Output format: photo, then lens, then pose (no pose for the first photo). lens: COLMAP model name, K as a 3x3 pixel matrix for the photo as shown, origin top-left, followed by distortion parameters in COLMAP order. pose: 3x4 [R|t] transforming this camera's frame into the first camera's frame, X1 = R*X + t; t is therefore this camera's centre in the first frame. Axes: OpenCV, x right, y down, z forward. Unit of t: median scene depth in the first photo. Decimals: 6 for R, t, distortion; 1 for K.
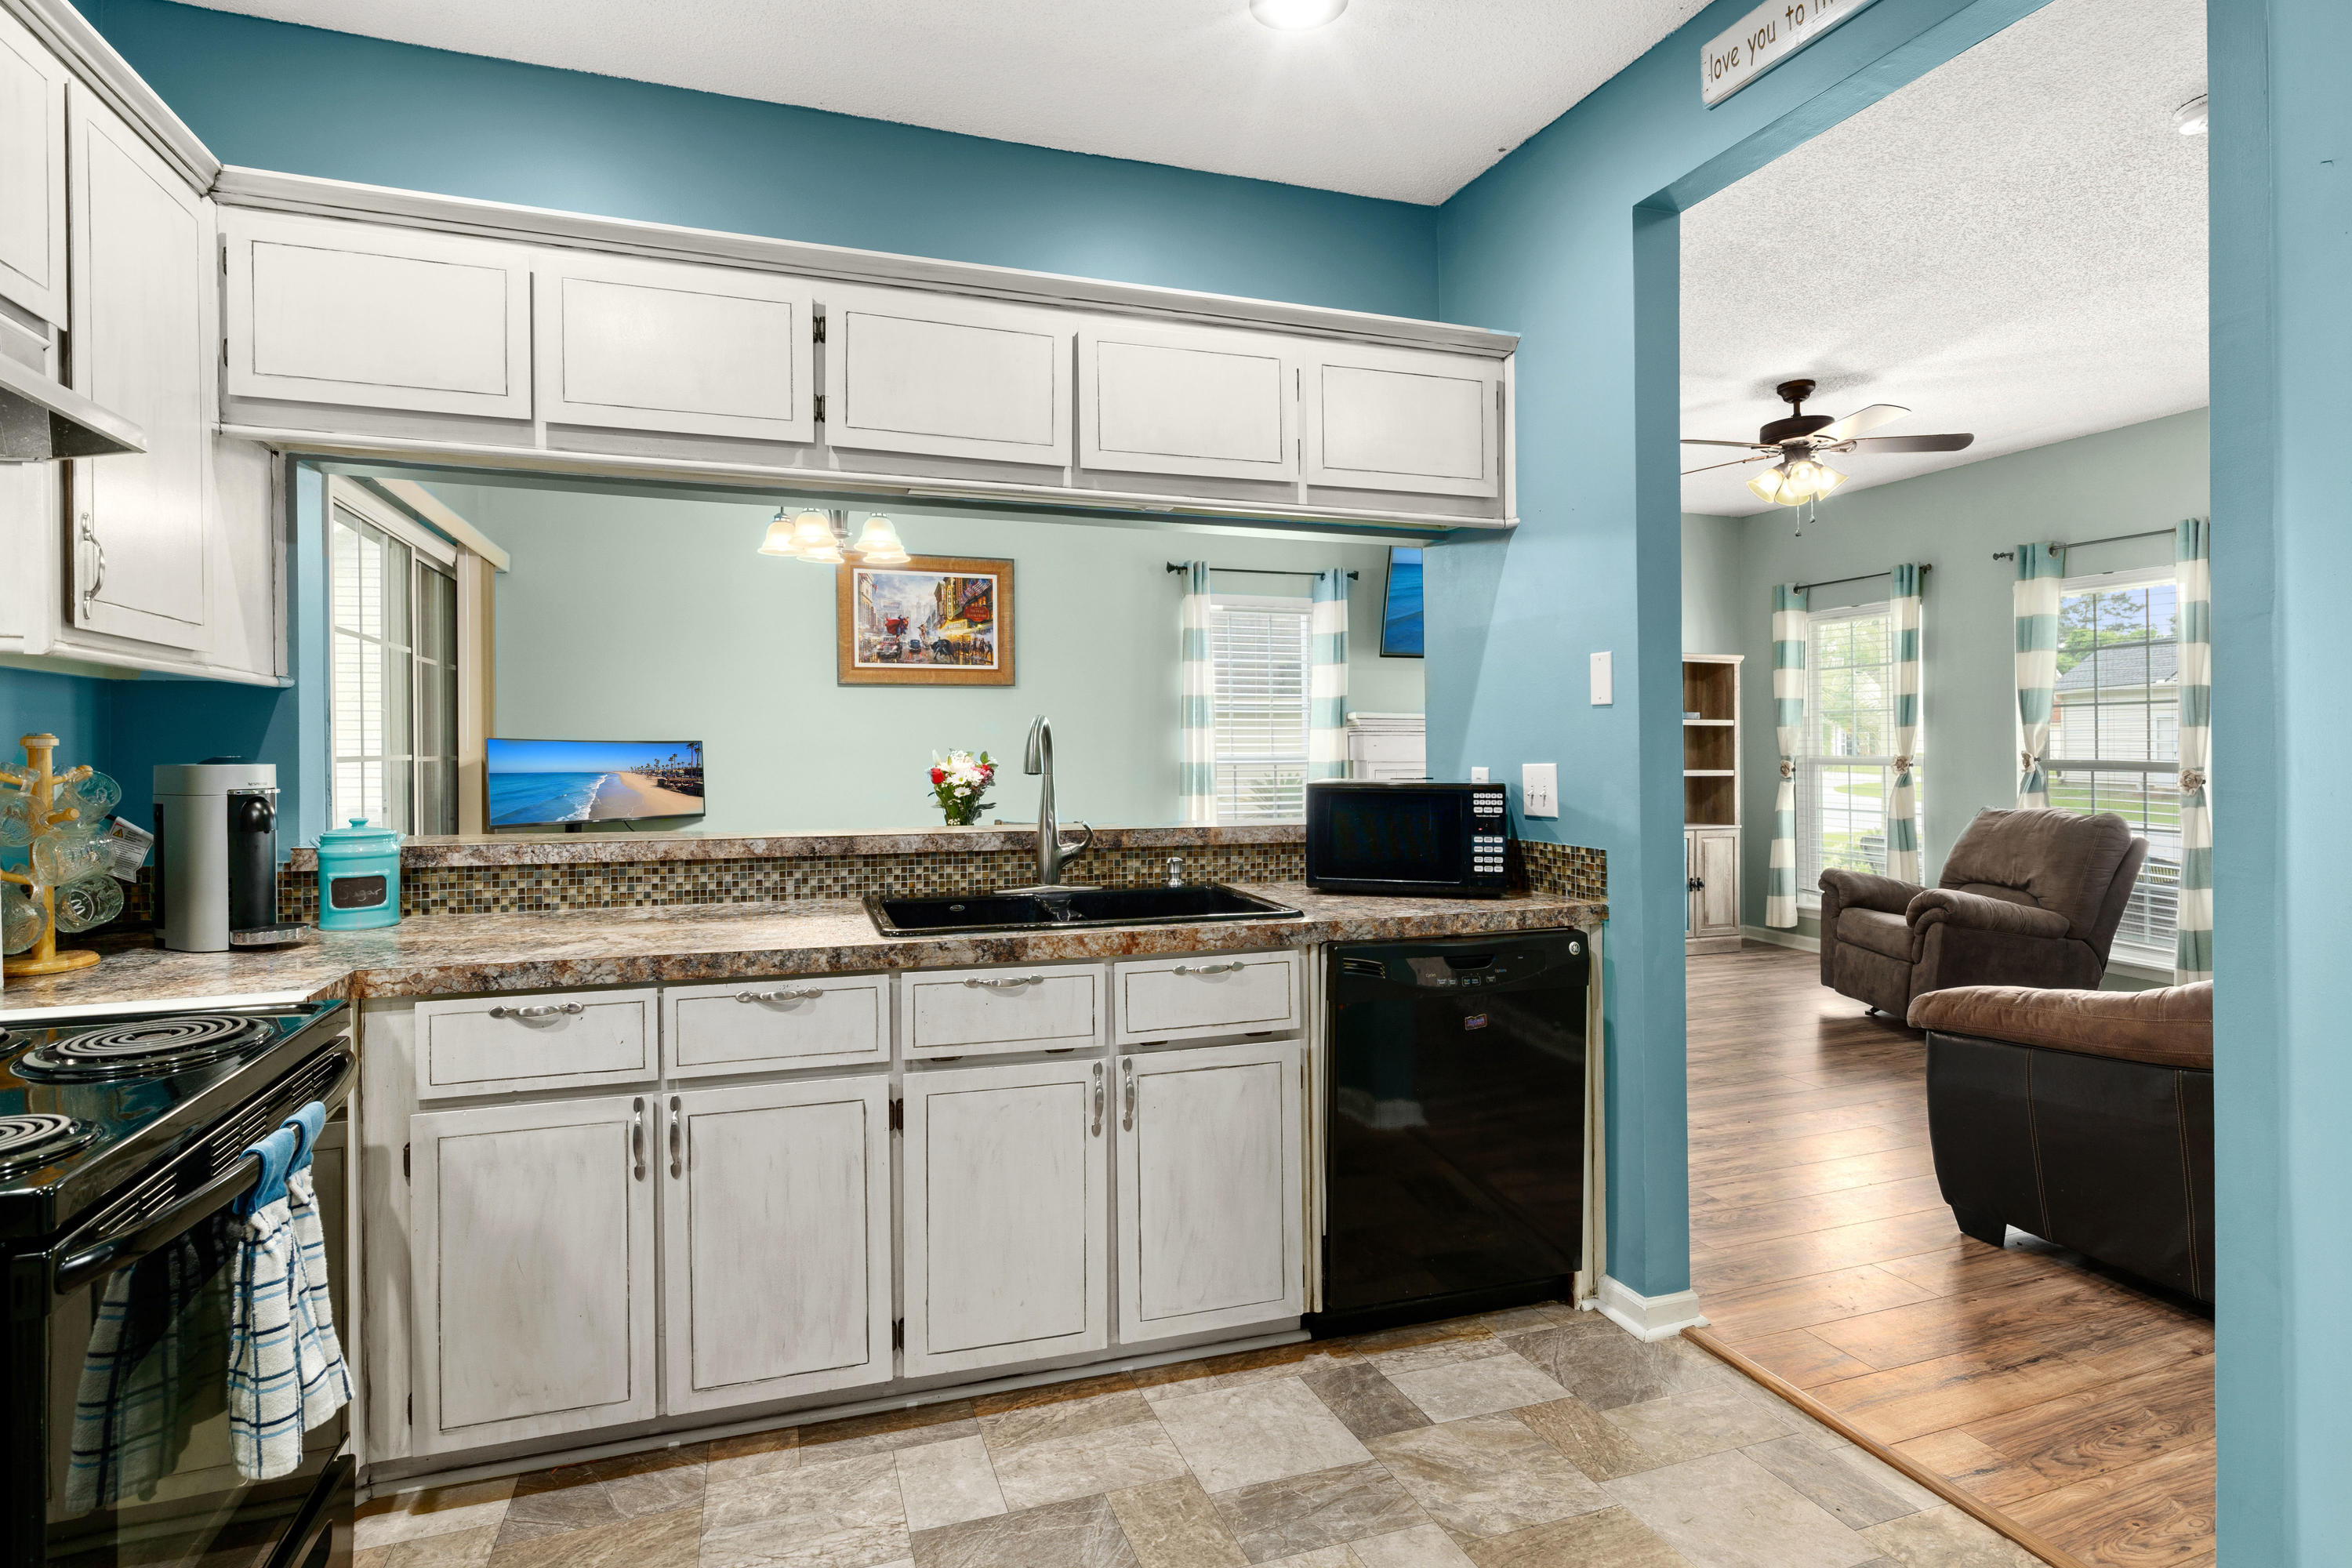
lens RADIAL K [[1181.0, 0, 1172.6], [0, 1181.0, 778.6], [0, 0, 1]] dist [-0.021339, -0.000167]
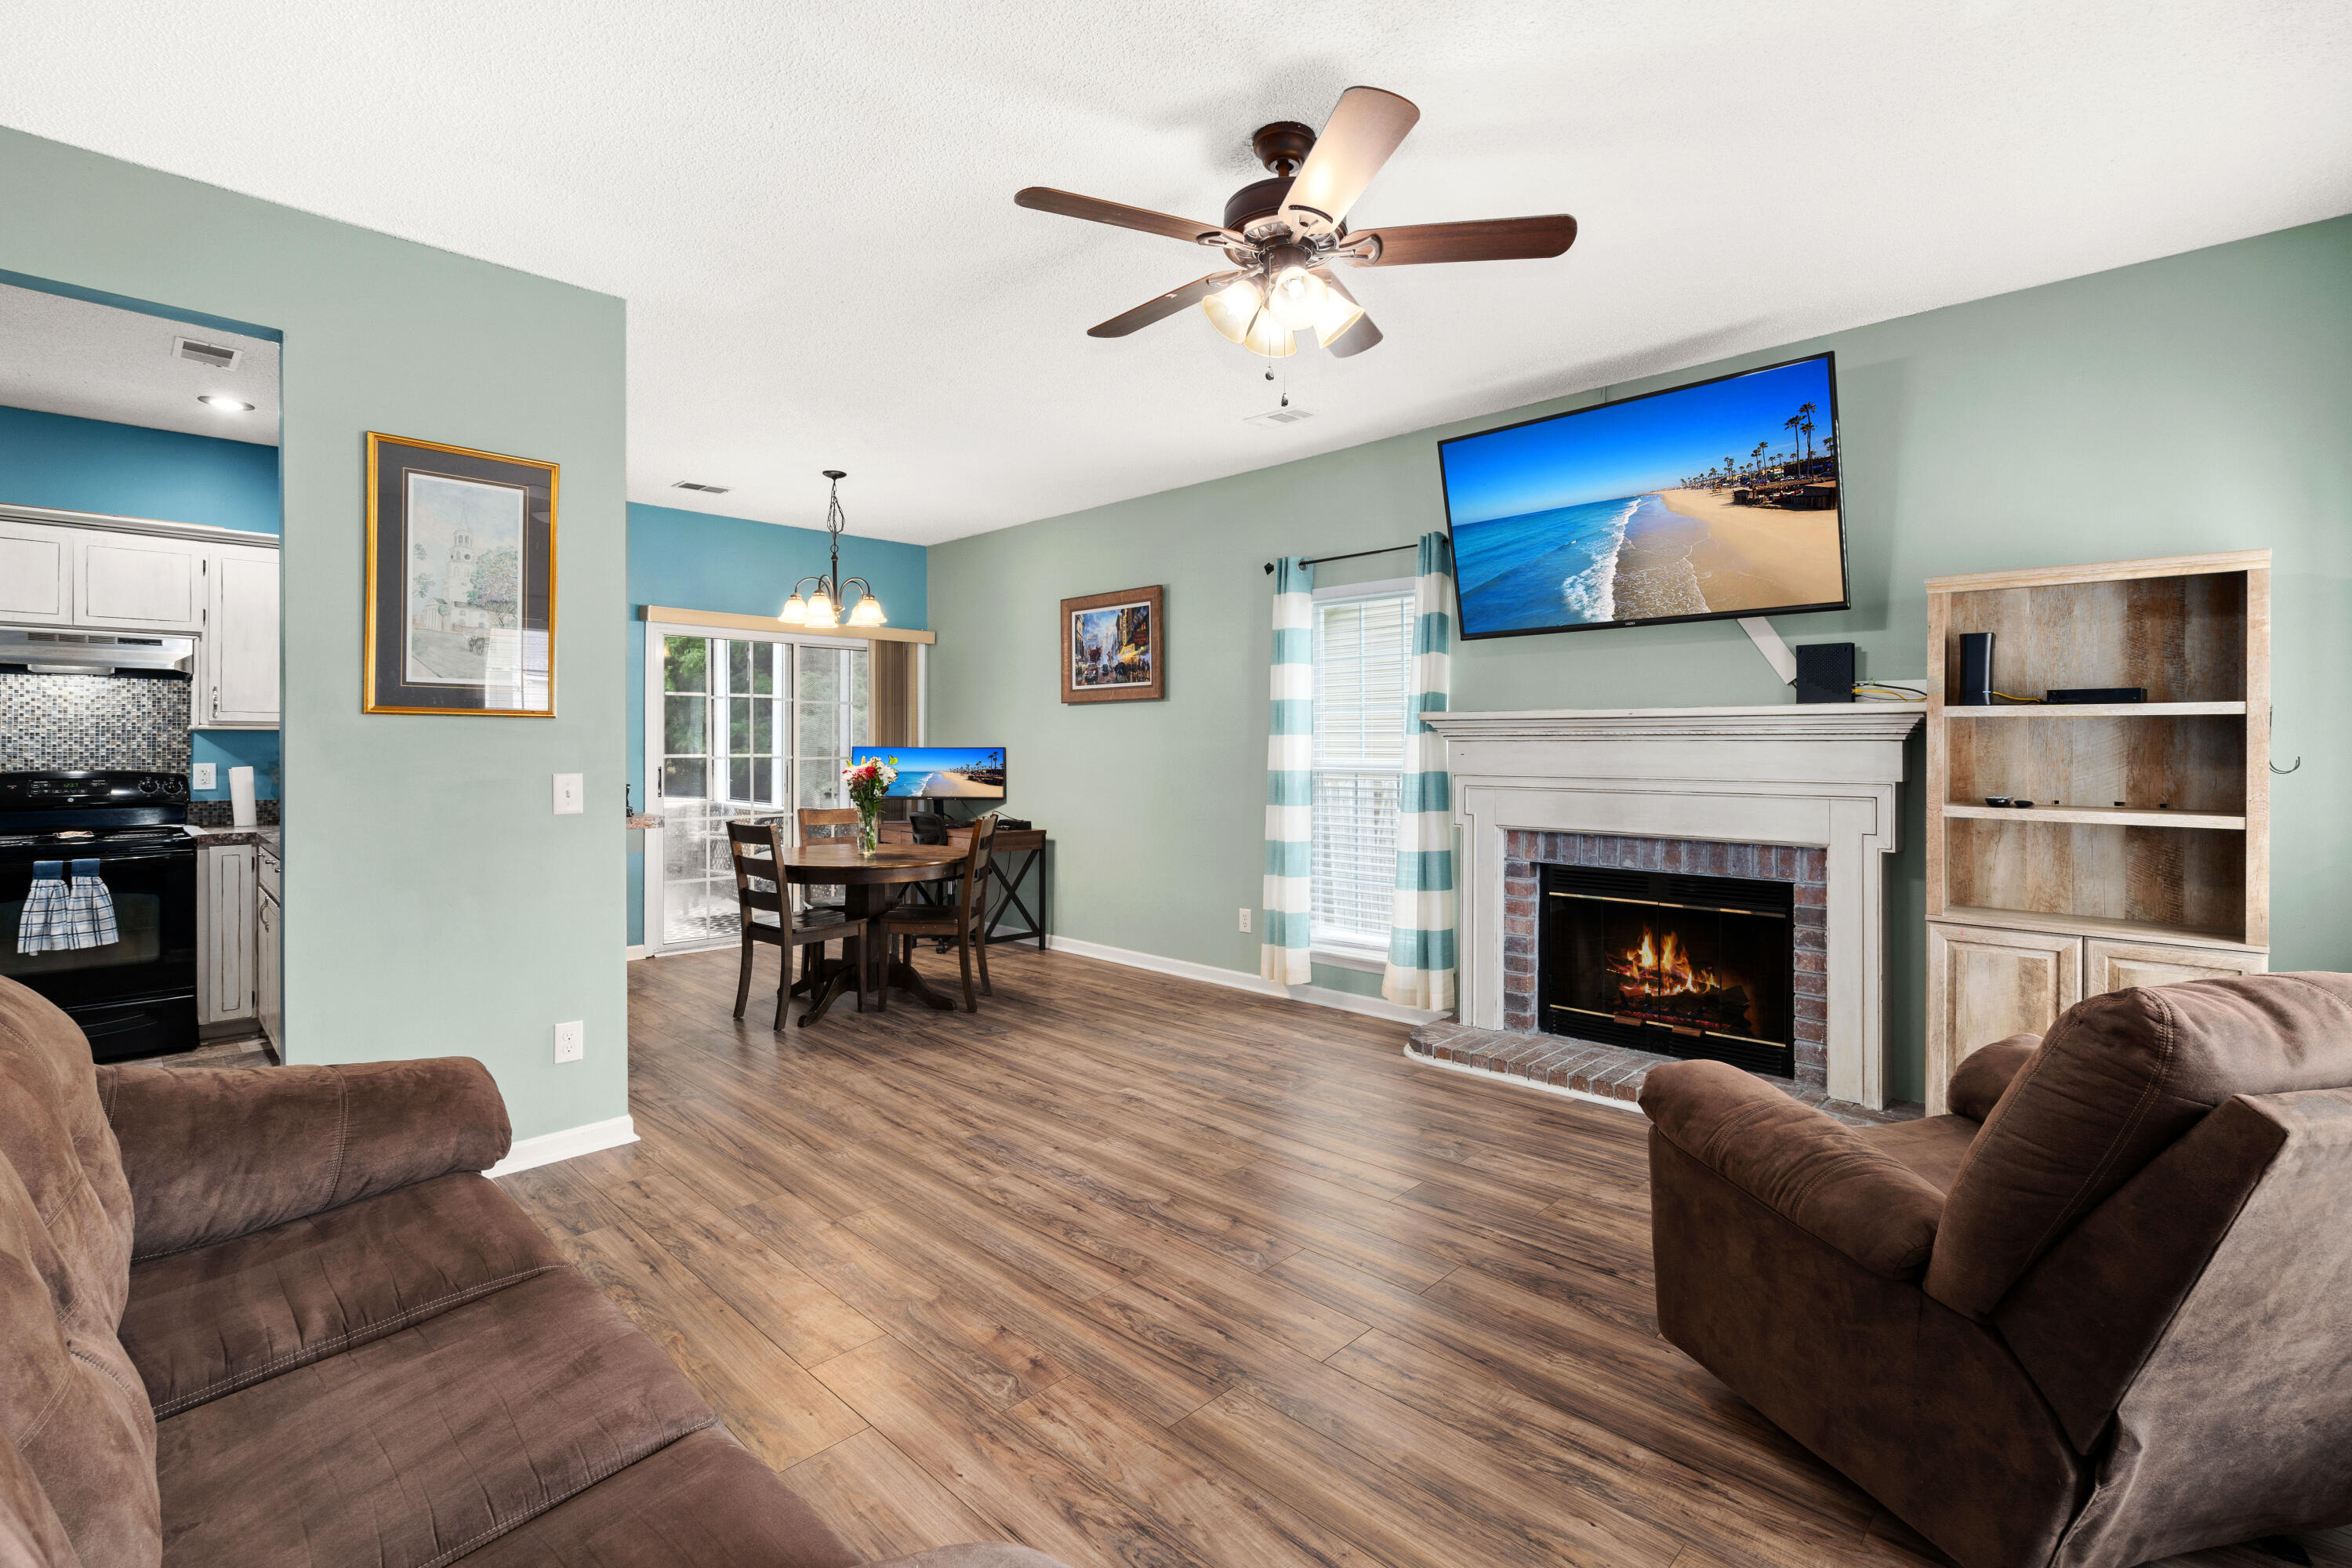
lens RADIAL K [[1077.8, 0, 1161.2], [0, 1077.8, 745.2], [0, 0, 1]] dist [-0.004151, 0.001688]
pose [[0.431890, 0.000244, -0.901926, 1.789698], [-0.025209, 0.999613, -0.011801, -0.050701], [0.901574, 0.027833, 0.431729, 1.273302]]
